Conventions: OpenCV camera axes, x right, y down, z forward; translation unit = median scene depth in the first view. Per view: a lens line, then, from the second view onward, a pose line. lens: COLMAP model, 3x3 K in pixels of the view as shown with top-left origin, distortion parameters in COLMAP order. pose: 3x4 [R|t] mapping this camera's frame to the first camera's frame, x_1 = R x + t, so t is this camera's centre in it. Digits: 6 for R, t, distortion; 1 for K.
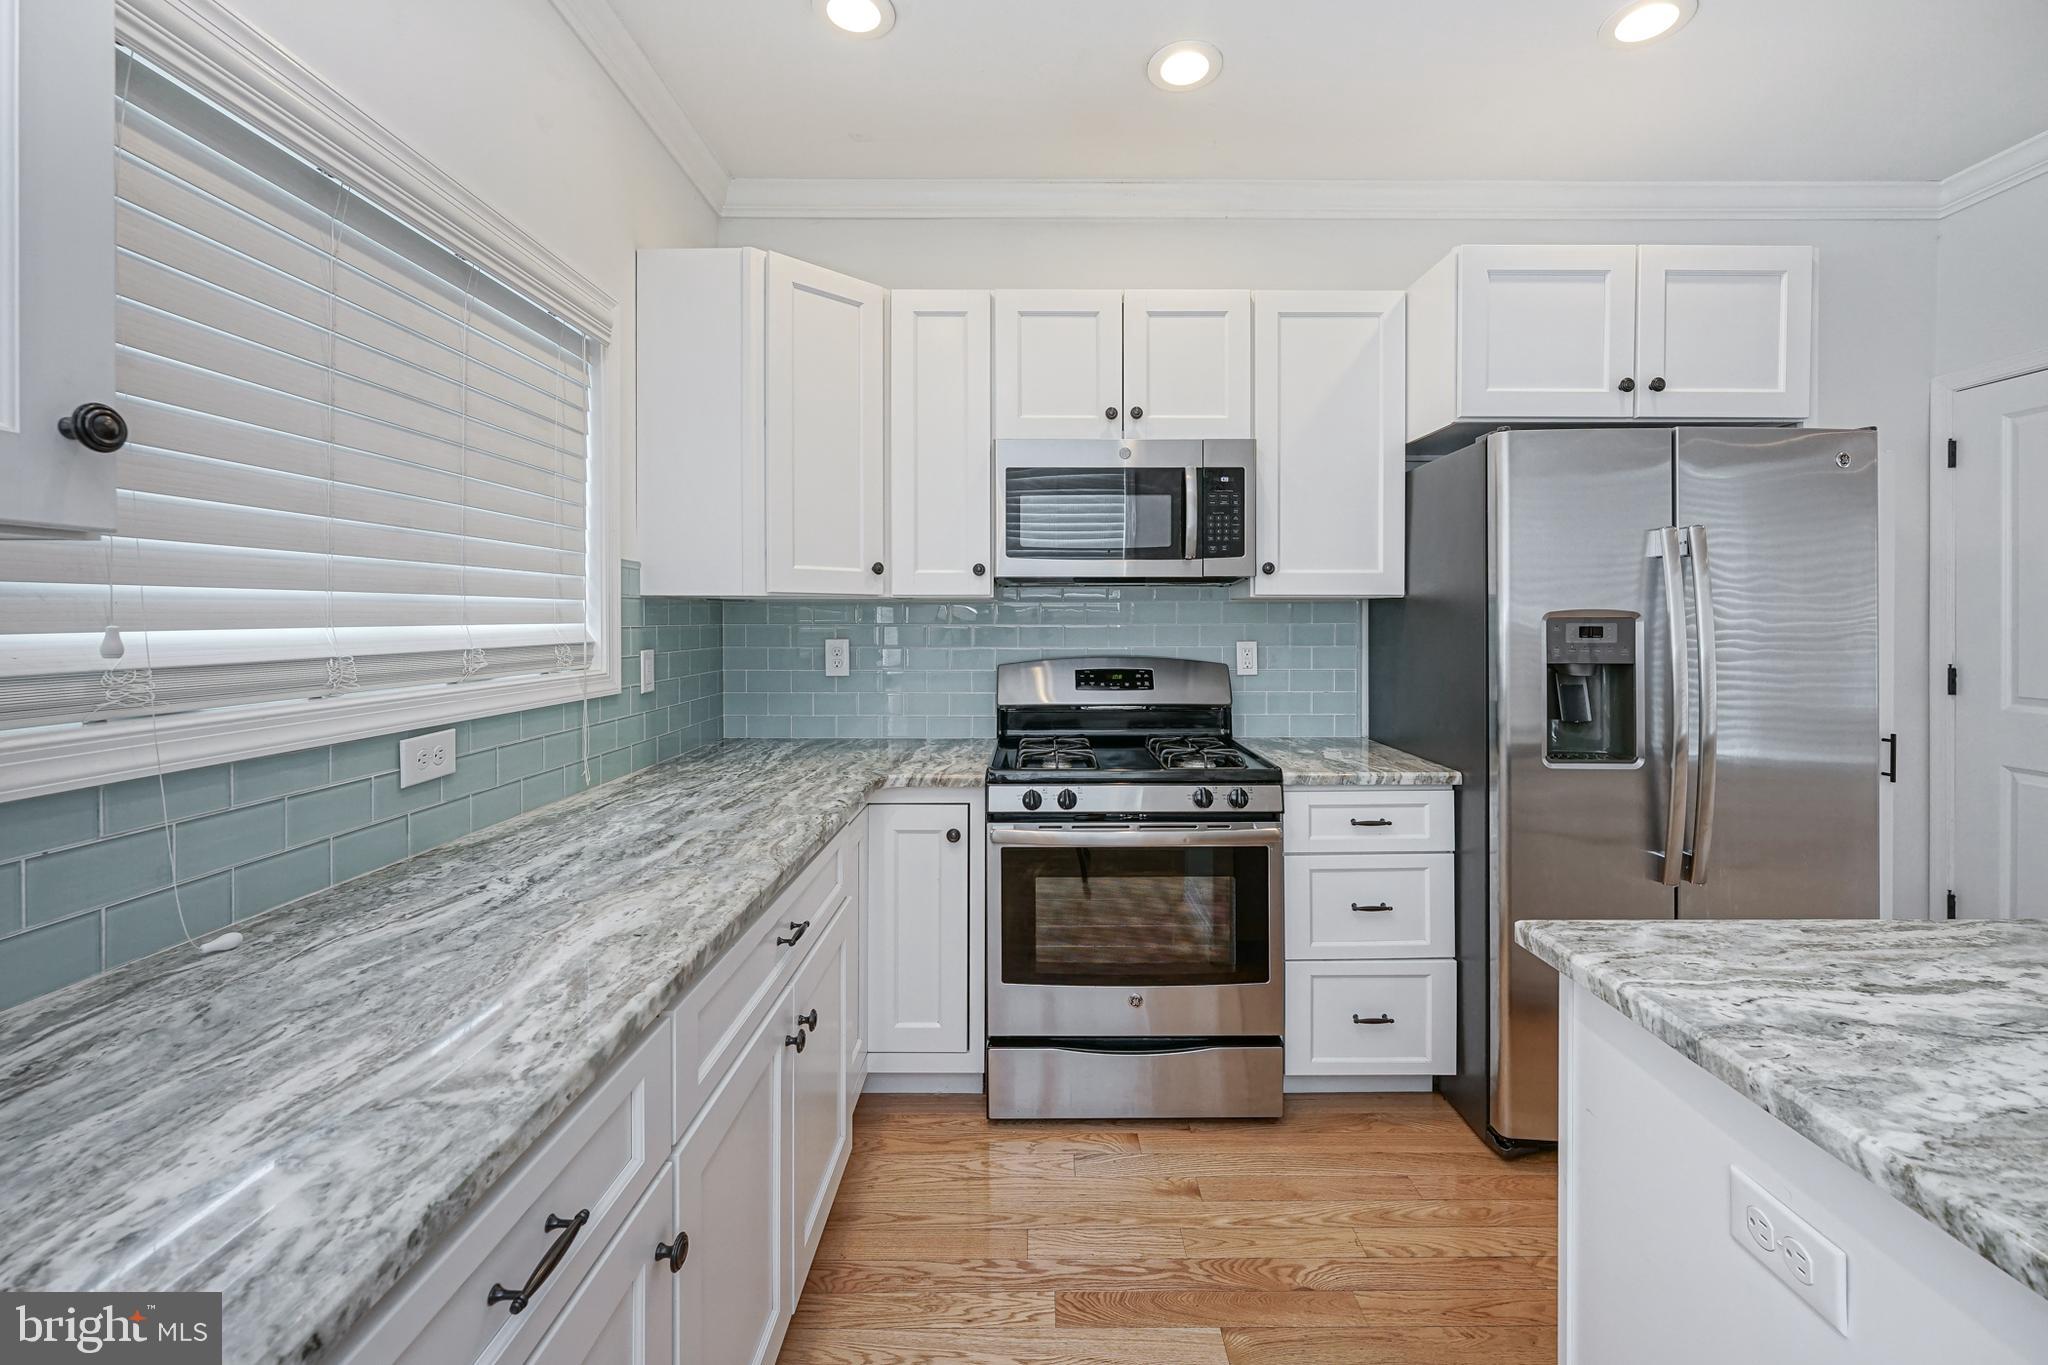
lens RADIAL K [[836.4, 0, 1026.8], [0, 836.4, 622.1], [0, 0, 1]] dist [-0.007917, 0.002199]
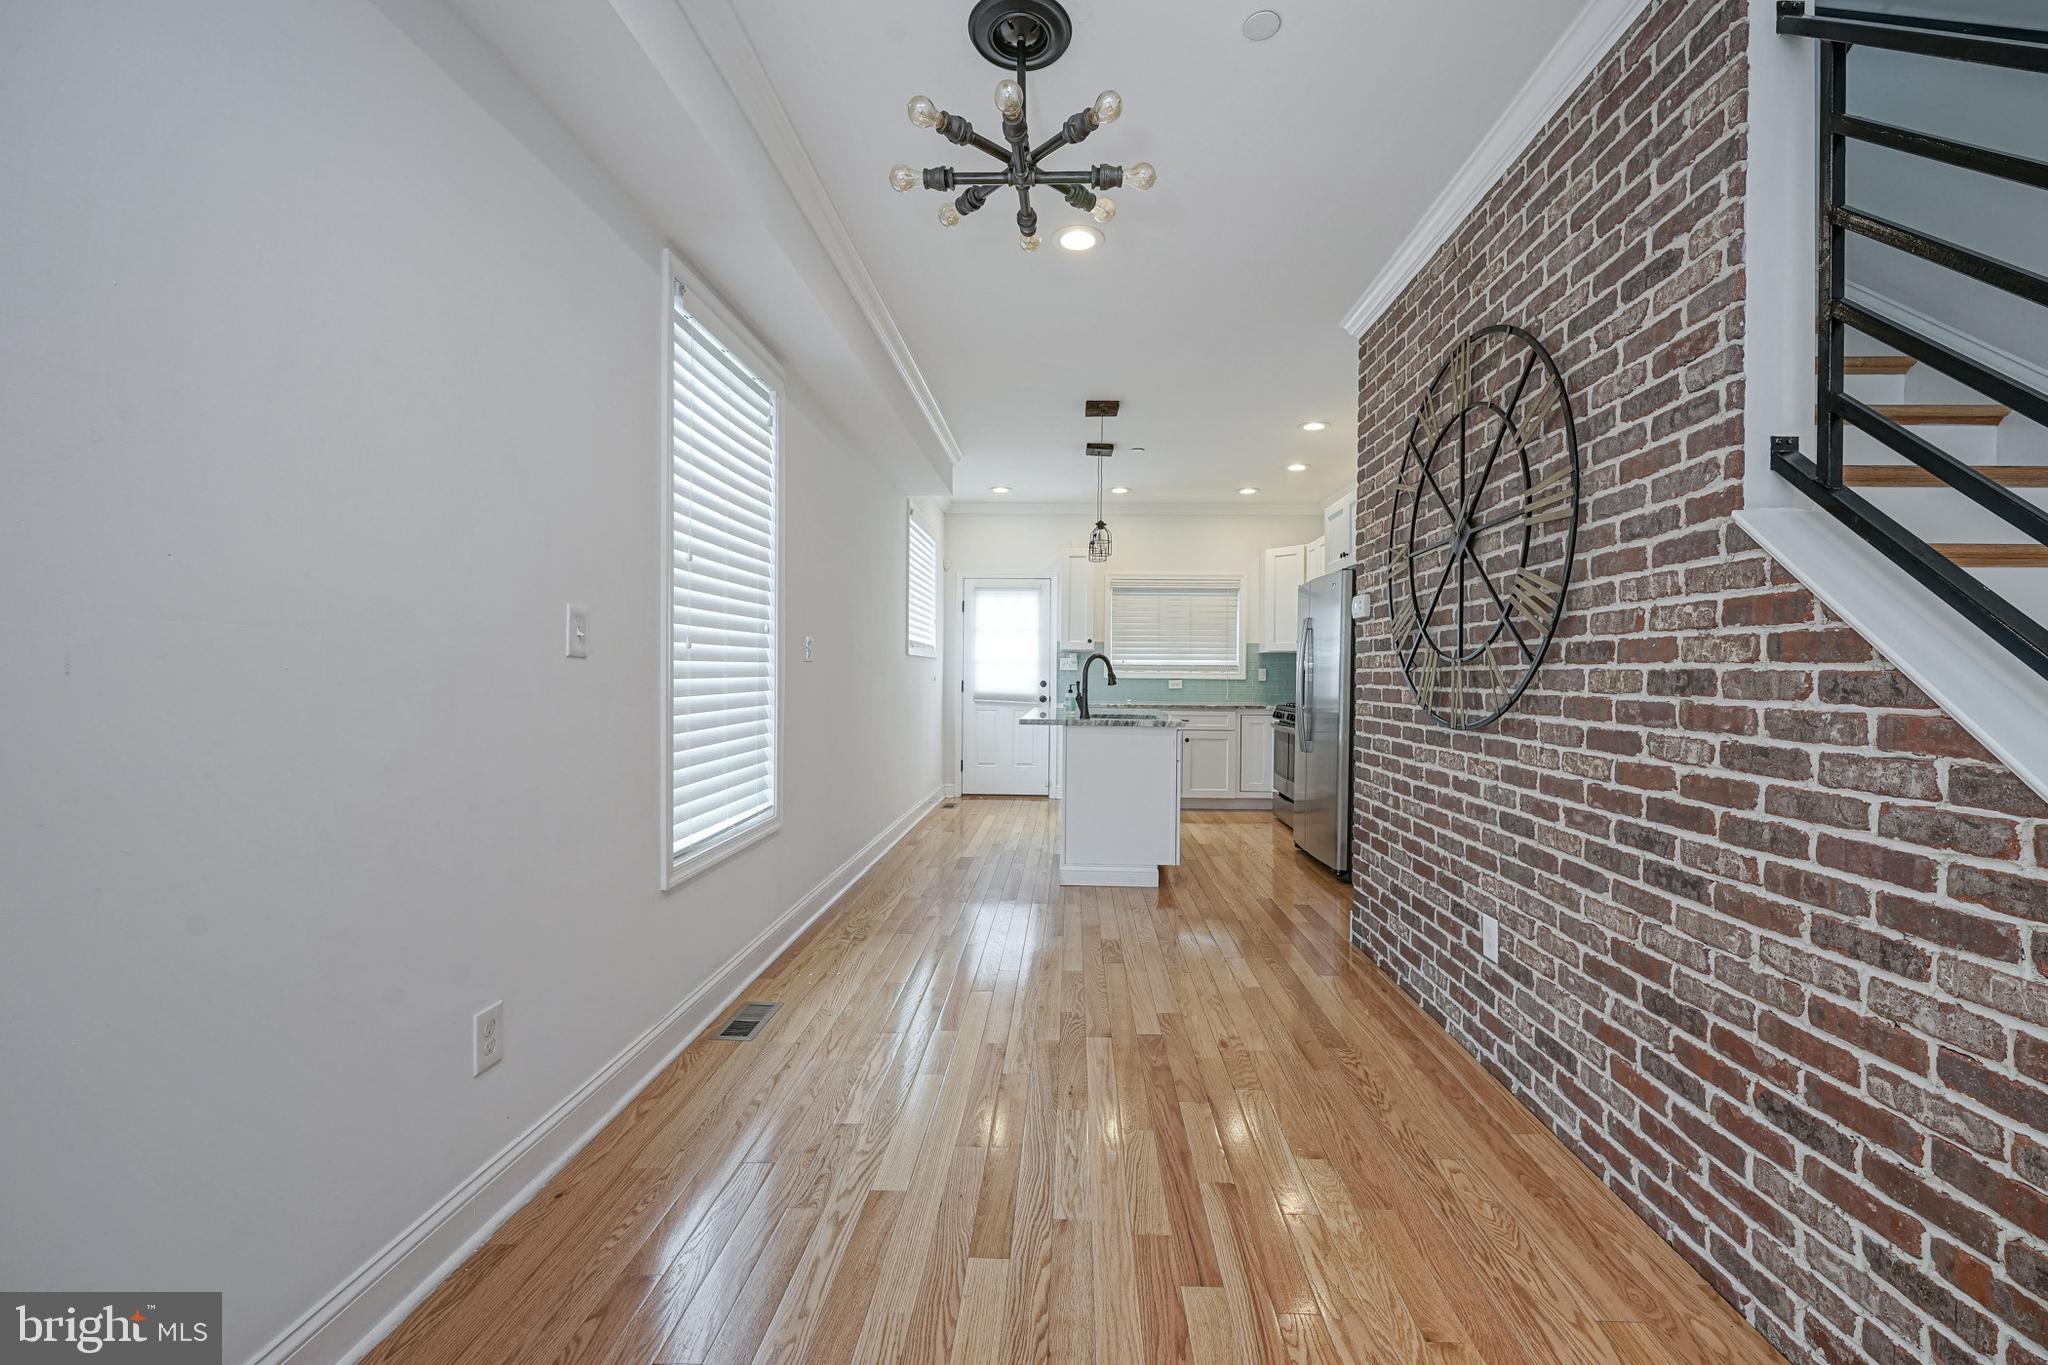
lens RADIAL K [[836.4, 0, 1039.5], [0, 836.4, 681.5], [0, 0, 1]] dist [-0.007917, 0.002199]
pose [[-0.037214, 0.010753, -0.999249, 3.133047], [-0.012744, 0.999856, 0.011234, 0.062181], [0.999226, 0.013152, -0.037072, 0.216135]]
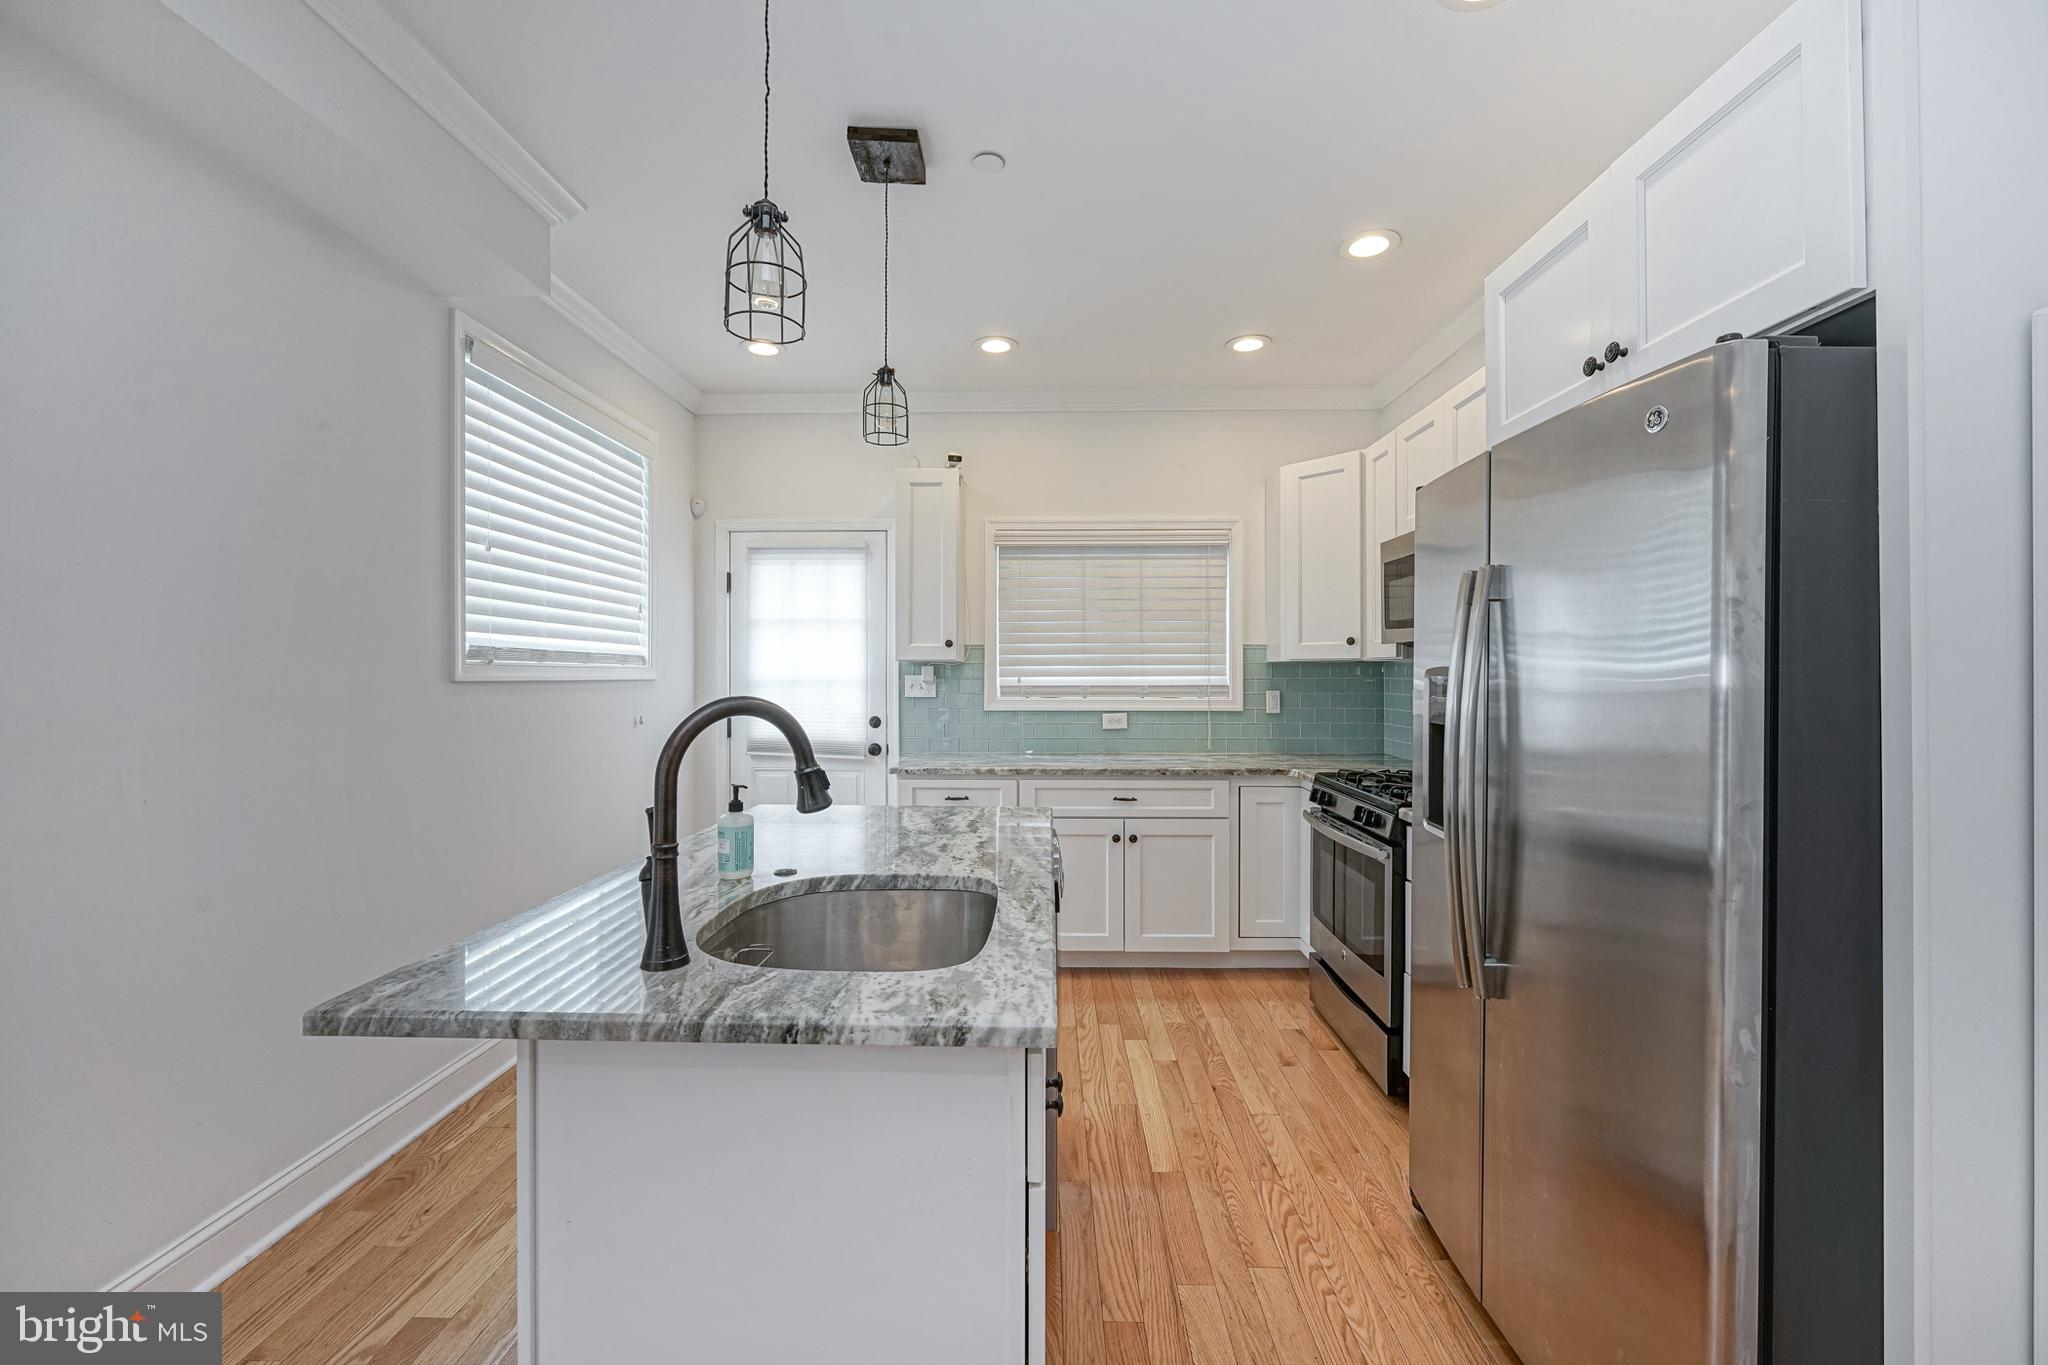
lens RADIAL K [[836.4, 0, 1015.0], [0, 836.4, 676.6], [0, 0, 1]] dist [-0.007917, 0.002199]
pose [[-0.028061, 0.004607, -0.999596, 1.496346], [-0.004066, 0.999981, 0.004723, -0.005209], [0.999598, 0.004197, -0.028042, 0.486522]]
